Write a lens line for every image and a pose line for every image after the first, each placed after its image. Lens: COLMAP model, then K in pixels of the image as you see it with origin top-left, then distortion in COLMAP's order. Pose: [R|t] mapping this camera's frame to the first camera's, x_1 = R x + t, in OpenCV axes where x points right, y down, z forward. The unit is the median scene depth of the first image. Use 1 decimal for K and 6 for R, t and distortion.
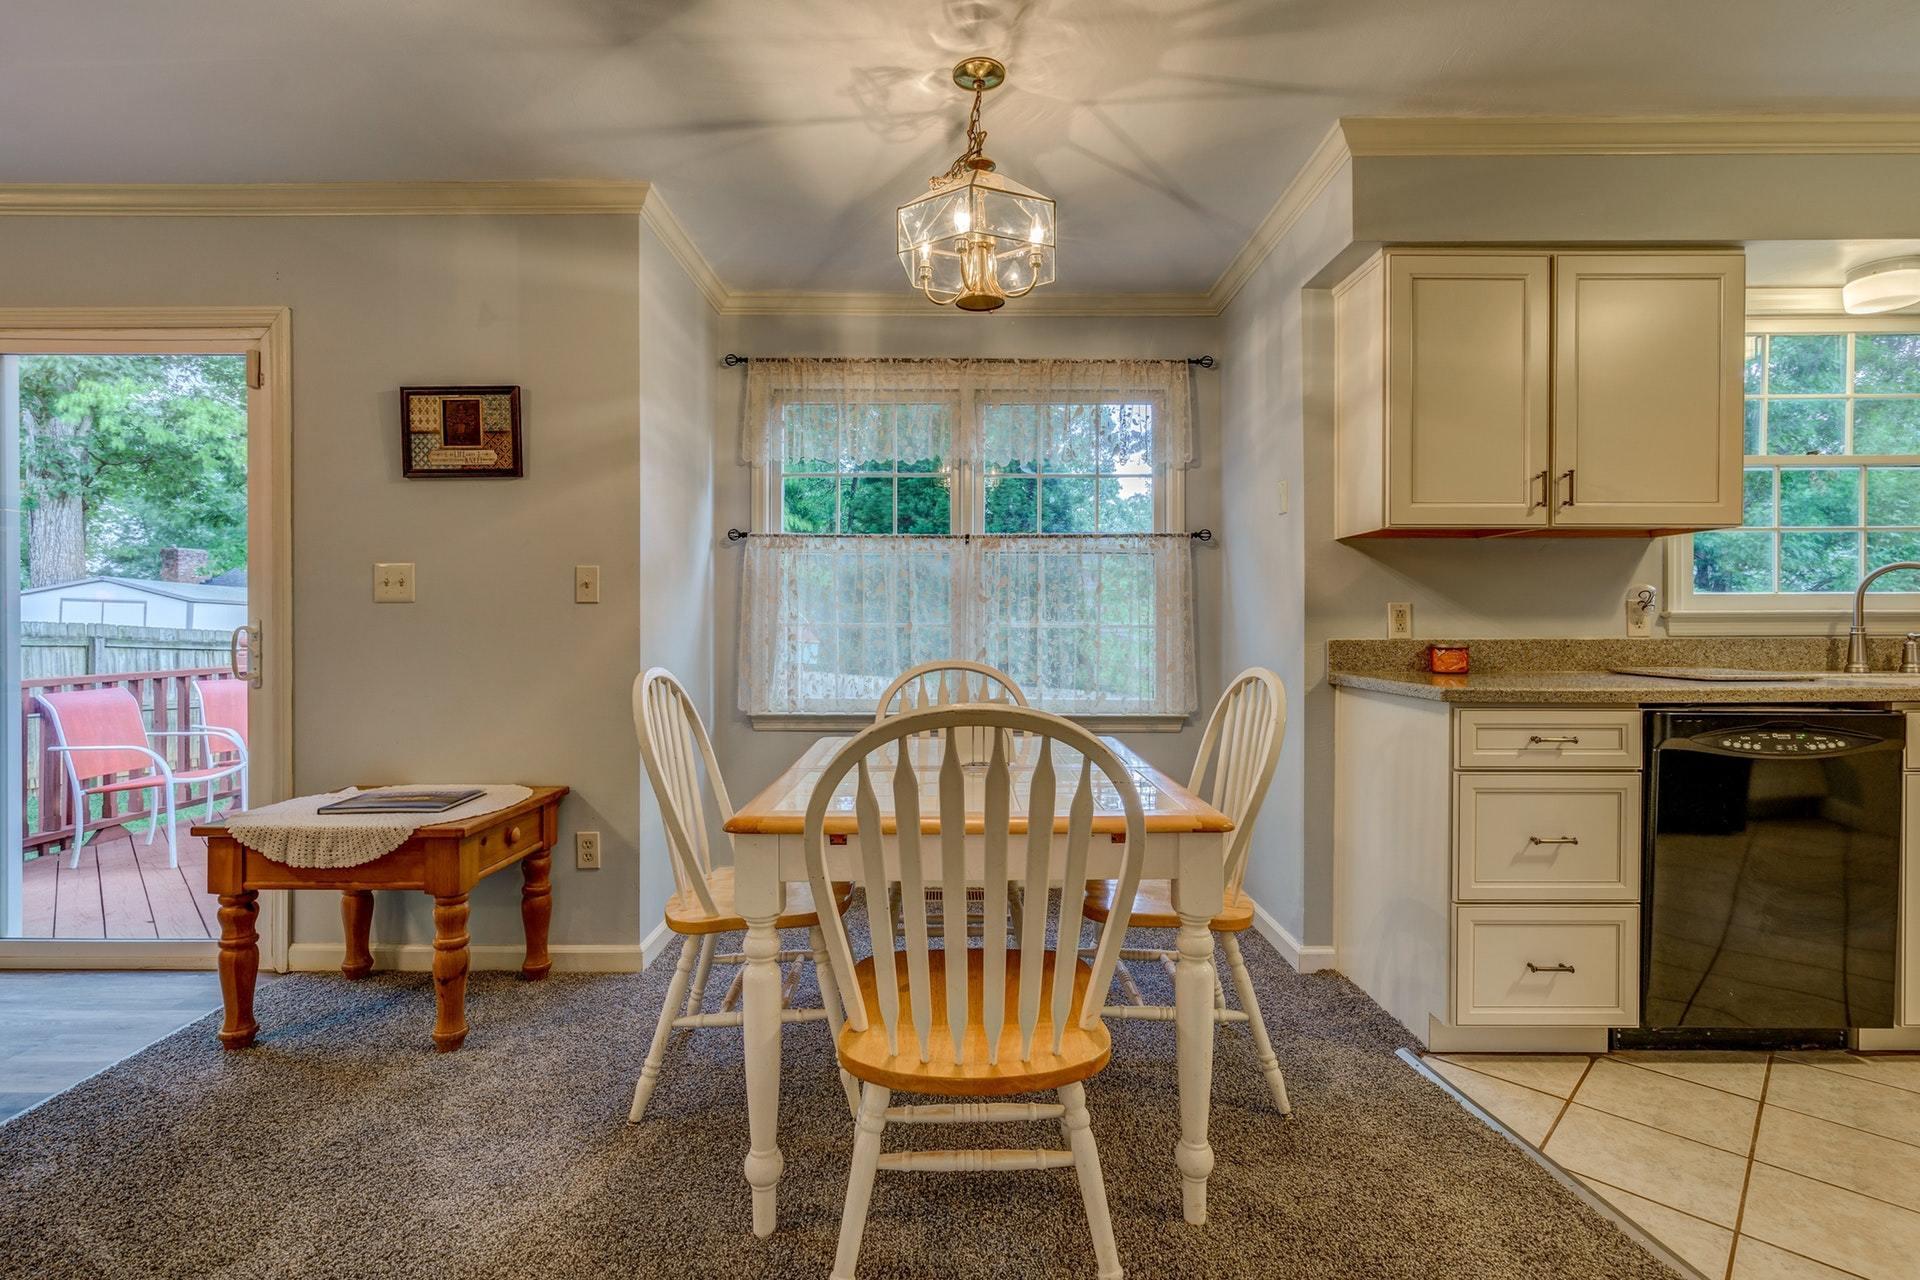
lens RADIAL K [[897.3, 0, 943.9], [0, 897.3, 630.7], [0, 0, 1]] dist [-0.001177, 0.000659]
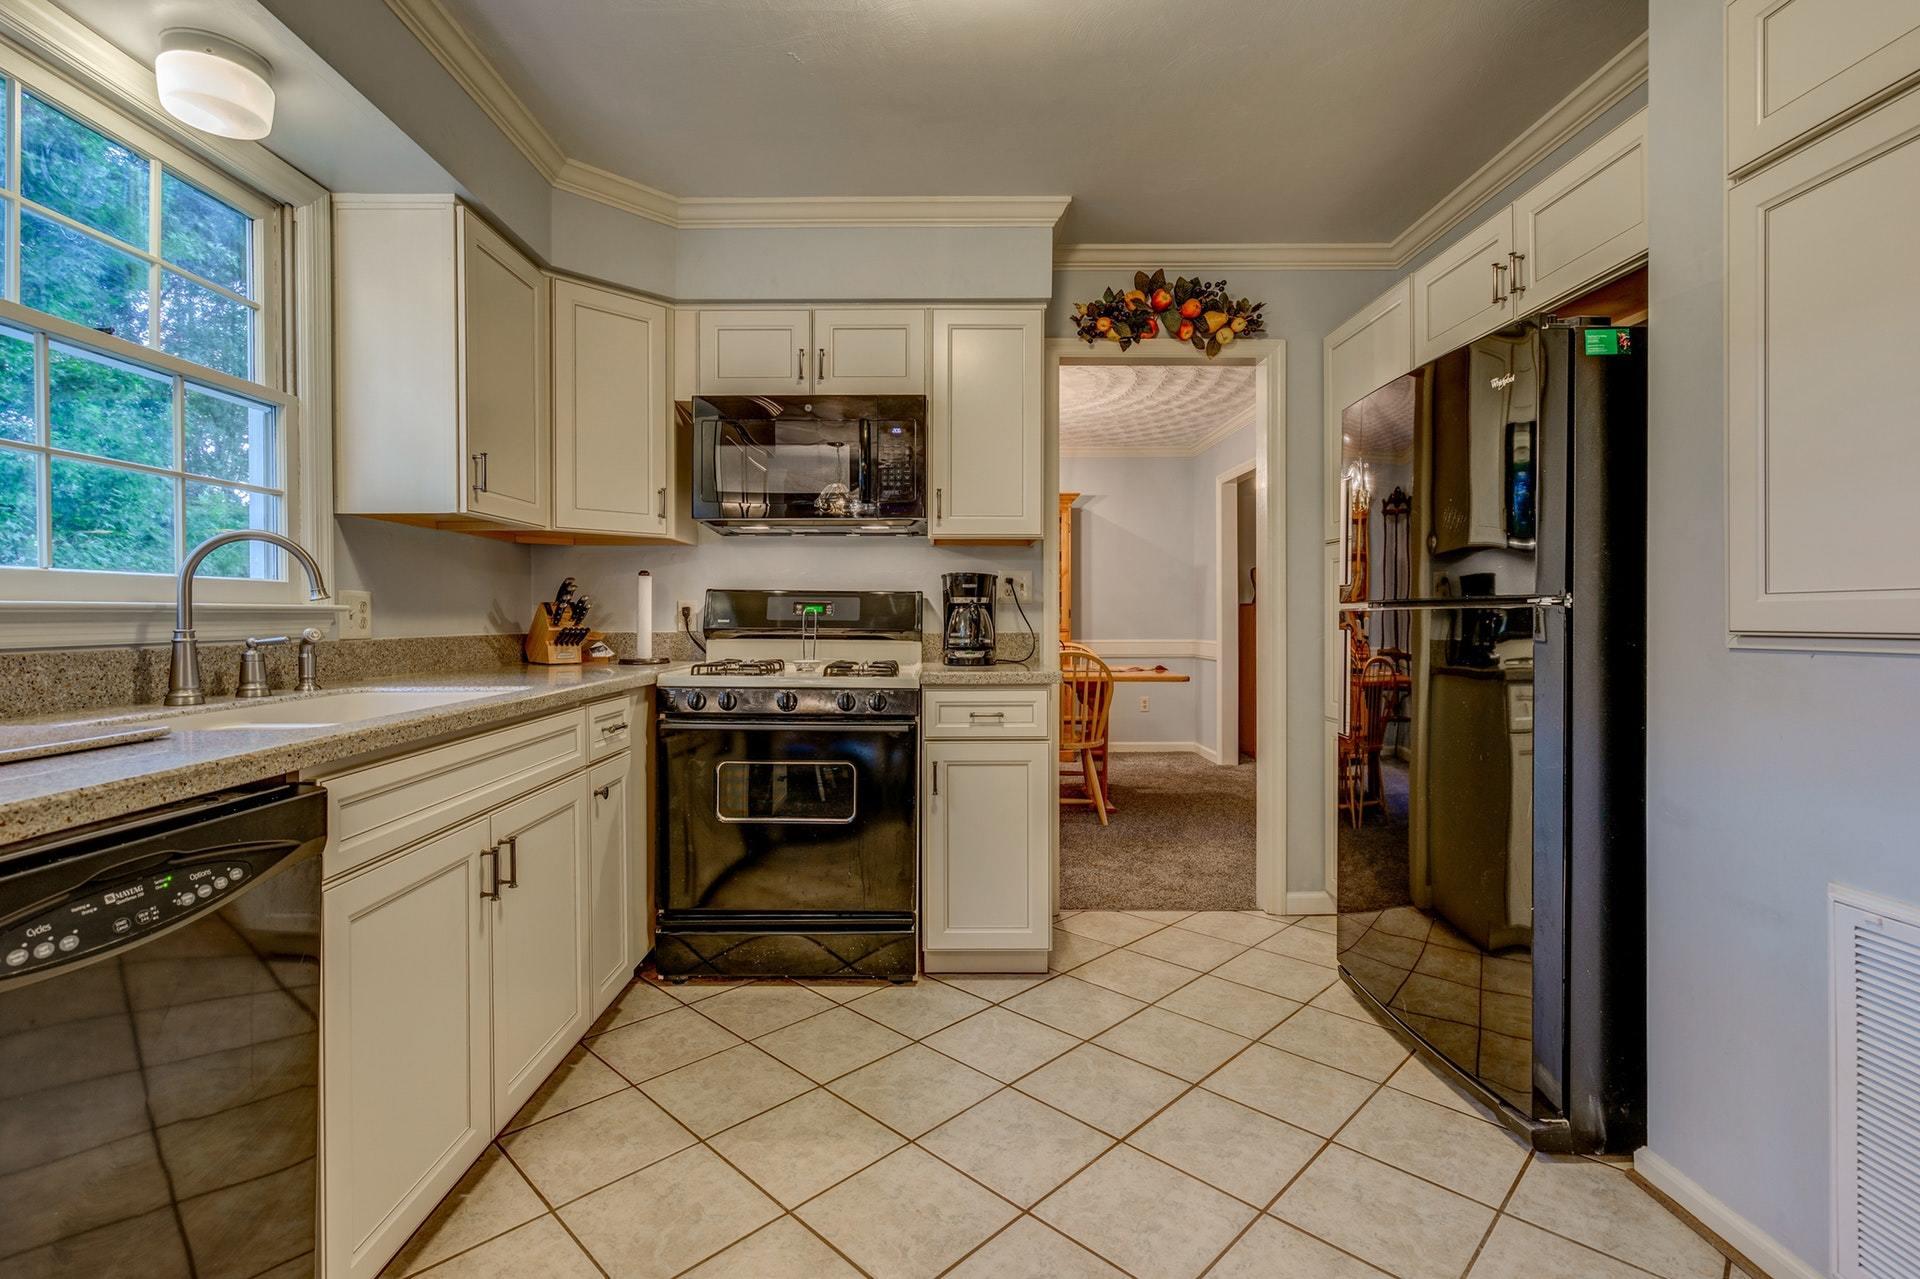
lens RADIAL K [[895.2, 0, 952.0], [0, 895.2, 622.9], [0, 0, 1]] dist [-0.001860, 0.000936]
pose [[-0.015750, -0.007830, 0.999845, 0.400365], [0.010243, 0.999916, 0.007992, -0.008656], [-0.999823, 0.010368, -0.015669, 0.485878]]
